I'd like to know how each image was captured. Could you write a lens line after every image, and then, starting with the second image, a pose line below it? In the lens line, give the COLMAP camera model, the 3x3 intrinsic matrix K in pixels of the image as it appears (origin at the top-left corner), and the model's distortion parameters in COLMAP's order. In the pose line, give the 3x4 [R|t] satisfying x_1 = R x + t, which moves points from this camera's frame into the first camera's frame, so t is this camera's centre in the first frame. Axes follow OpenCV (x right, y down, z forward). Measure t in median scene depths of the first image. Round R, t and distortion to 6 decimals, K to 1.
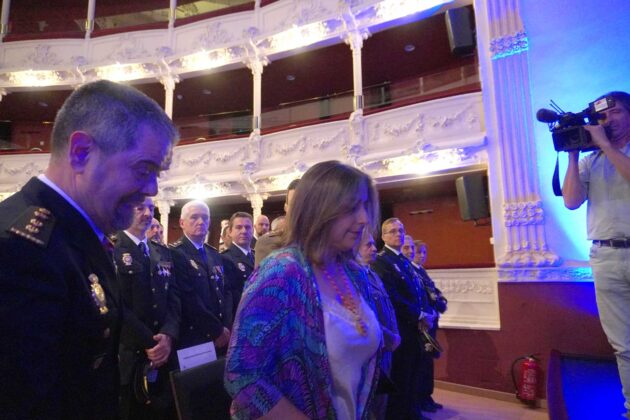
lens RADIAL K [[394.2, 0, 318.9], [0, 394.2, 220.5], [0, 0, 1]] dist [-0.009380, -0.003024]
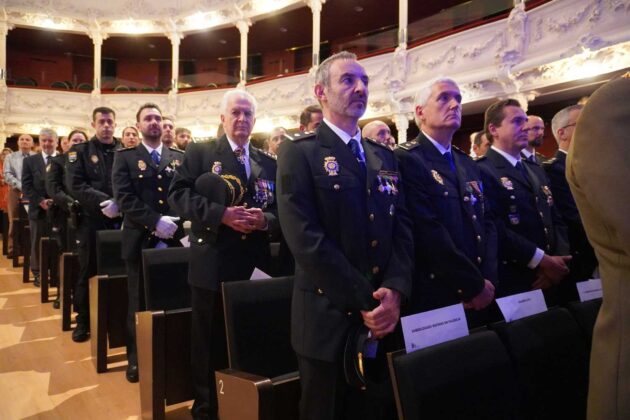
lens RADIAL K [[394.2, 0, 318.9], [0, 394.2, 220.5], [0, 0, 1]] dist [-0.009380, -0.003024]
pose [[0.828583, 0.044906, -0.558062, -0.112947], [0.057838, 0.984579, 0.165102, 0.060095], [0.556870, -0.169078, 0.813209, 0.352583]]
